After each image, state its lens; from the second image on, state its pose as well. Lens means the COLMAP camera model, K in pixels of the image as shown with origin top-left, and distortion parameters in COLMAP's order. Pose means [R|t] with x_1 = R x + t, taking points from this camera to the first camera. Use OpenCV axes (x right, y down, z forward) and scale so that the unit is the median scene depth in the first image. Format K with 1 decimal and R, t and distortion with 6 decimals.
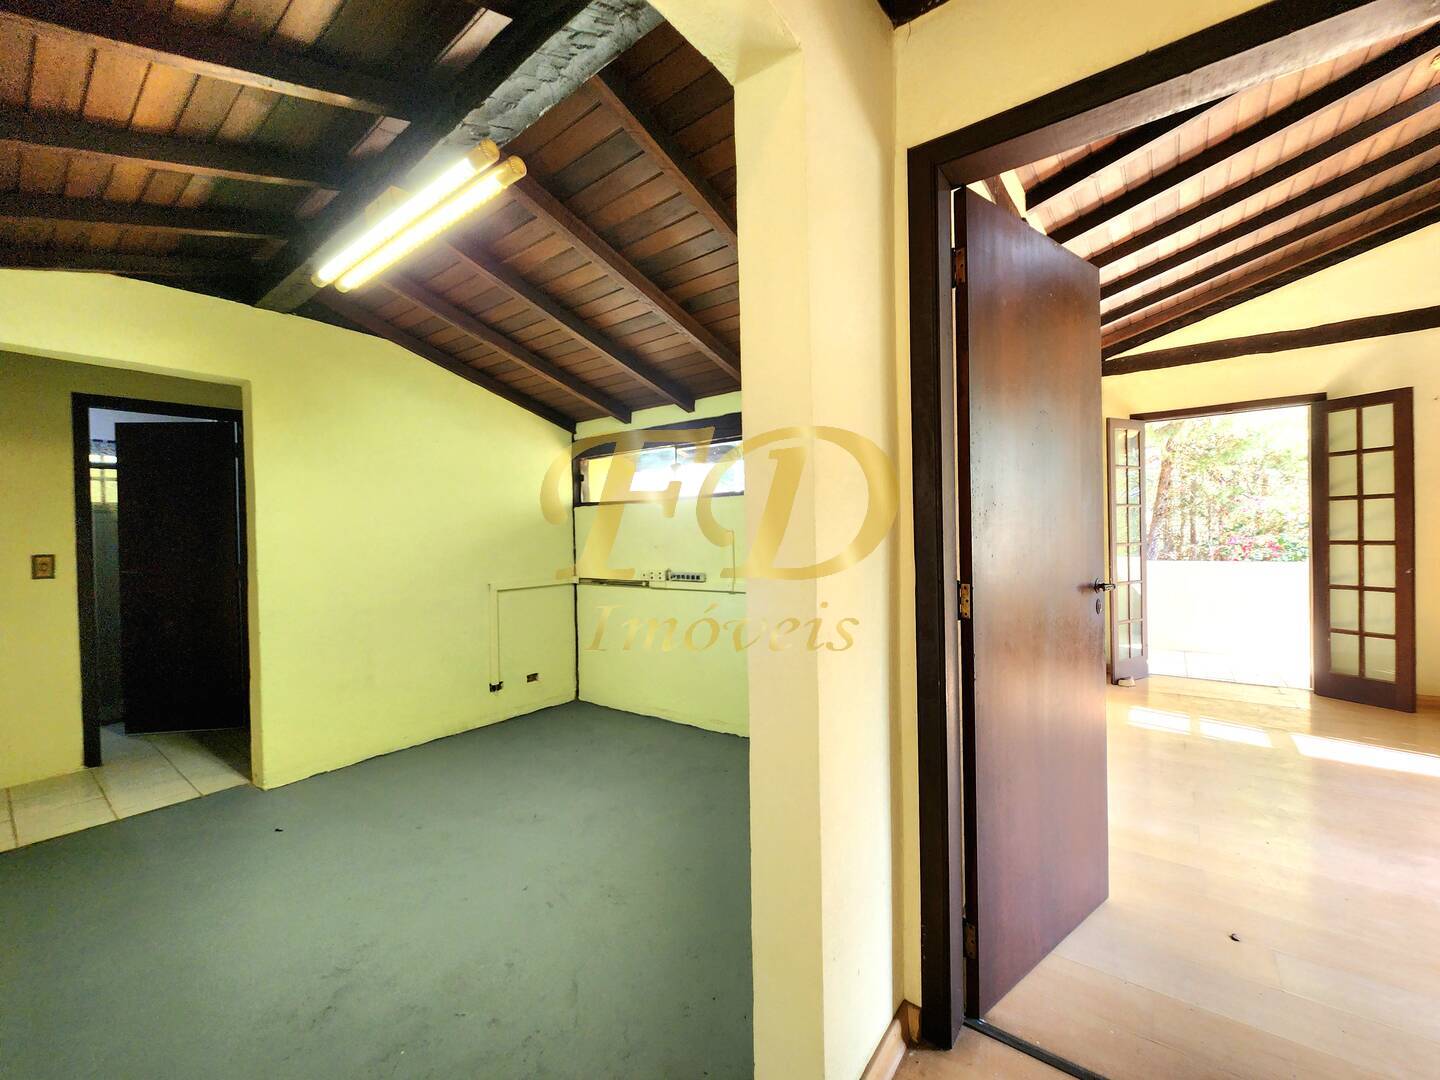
lens RADIAL K [[594.4, 0, 712.1], [0, 594.4, 539.7], [0, 0, 1]] dist [0.000182, 0.000461]
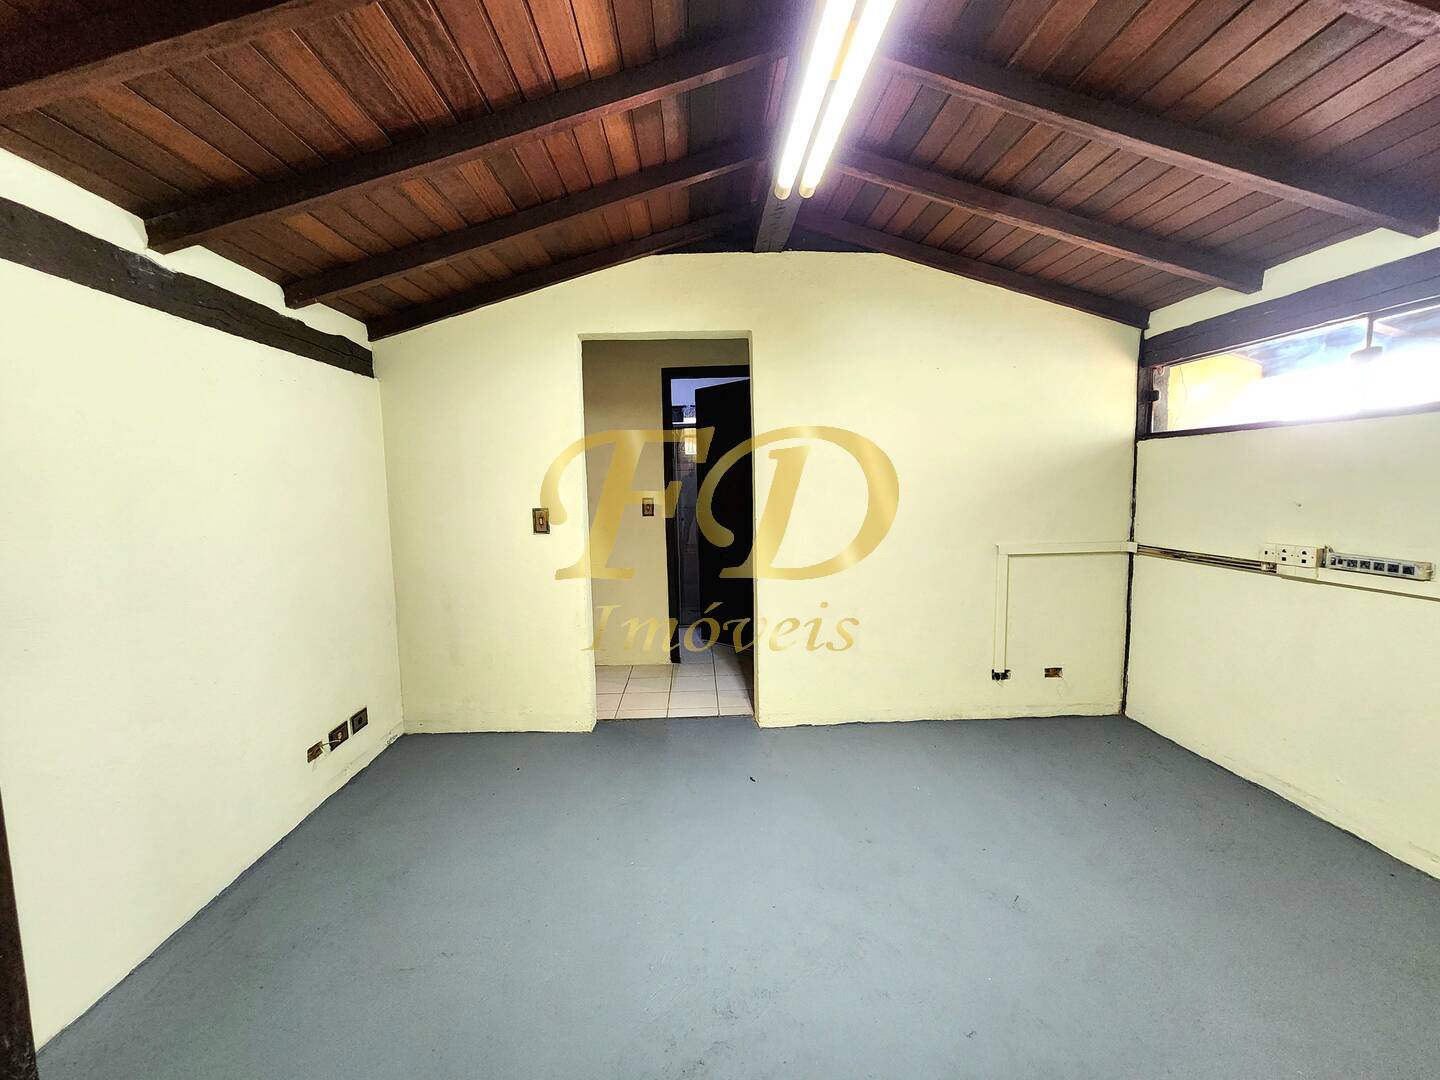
lens RADIAL K [[594.4, 0, 712.1], [0, 594.4, 539.7], [0, 0, 1]] dist [0.000182, 0.000461]
pose [[0.642859, 0.078718, -0.761929, -0.020611], [0.001604, 0.994565, 0.104106, -0.015986], [0.765983, -0.068147, 0.639239, 0.215208]]
